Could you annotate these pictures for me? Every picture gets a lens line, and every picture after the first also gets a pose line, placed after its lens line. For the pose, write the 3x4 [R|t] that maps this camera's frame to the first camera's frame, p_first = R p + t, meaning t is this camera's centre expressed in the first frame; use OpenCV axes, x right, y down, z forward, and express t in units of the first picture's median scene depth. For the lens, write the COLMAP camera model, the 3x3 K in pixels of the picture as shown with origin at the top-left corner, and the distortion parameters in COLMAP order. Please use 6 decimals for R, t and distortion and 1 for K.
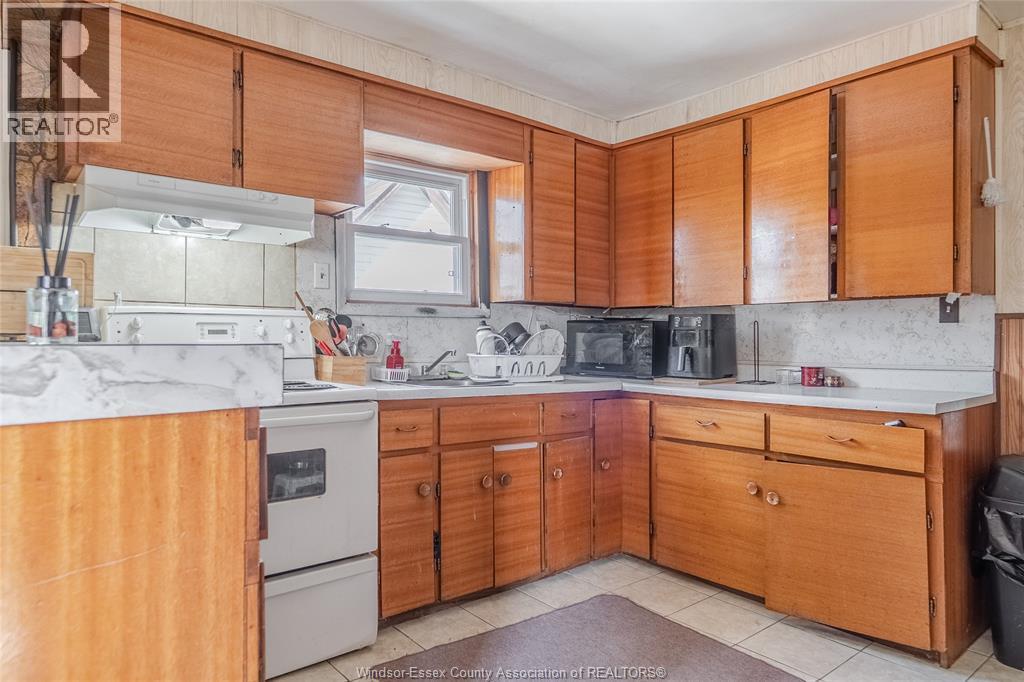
lens RADIAL K [[642.2, 0, 511.0], [0, 642.2, 339.9], [0, 0, 1]] dist [-0.004069, -0.000940]
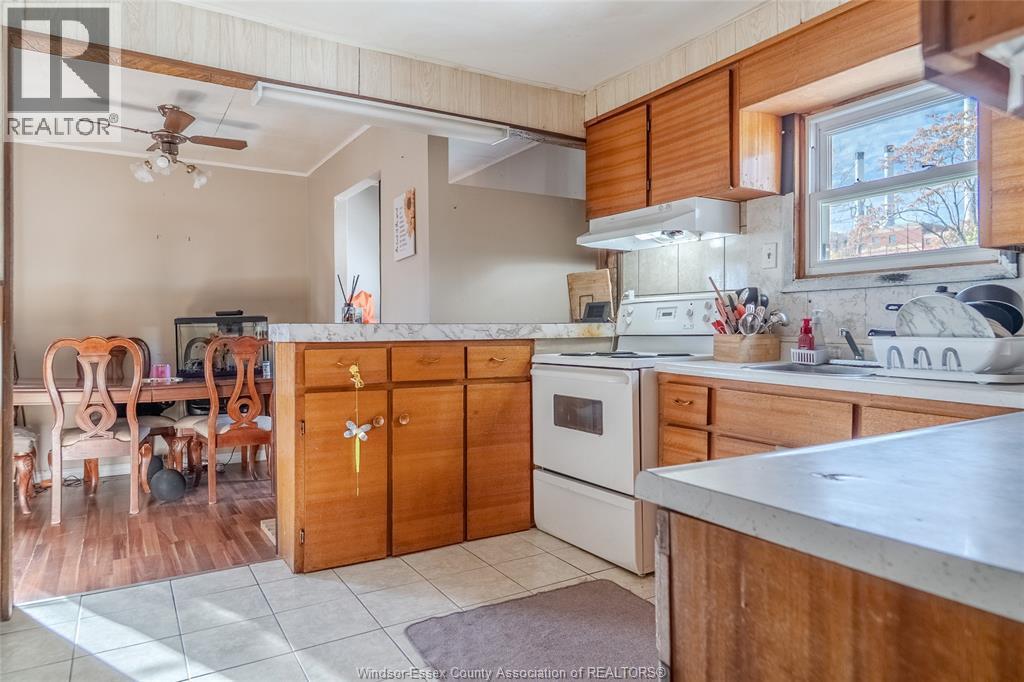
lens RADIAL K [[642.2, 0, 511.0], [0, 642.2, 337.8], [0, 0, 1]] dist [-0.004069, -0.000940]
pose [[-0.136239, 0.014429, -0.990571, 0.766626], [0.008275, 0.999876, 0.013427, 0.013336], [0.990641, -0.006368, -0.136341, 0.720978]]
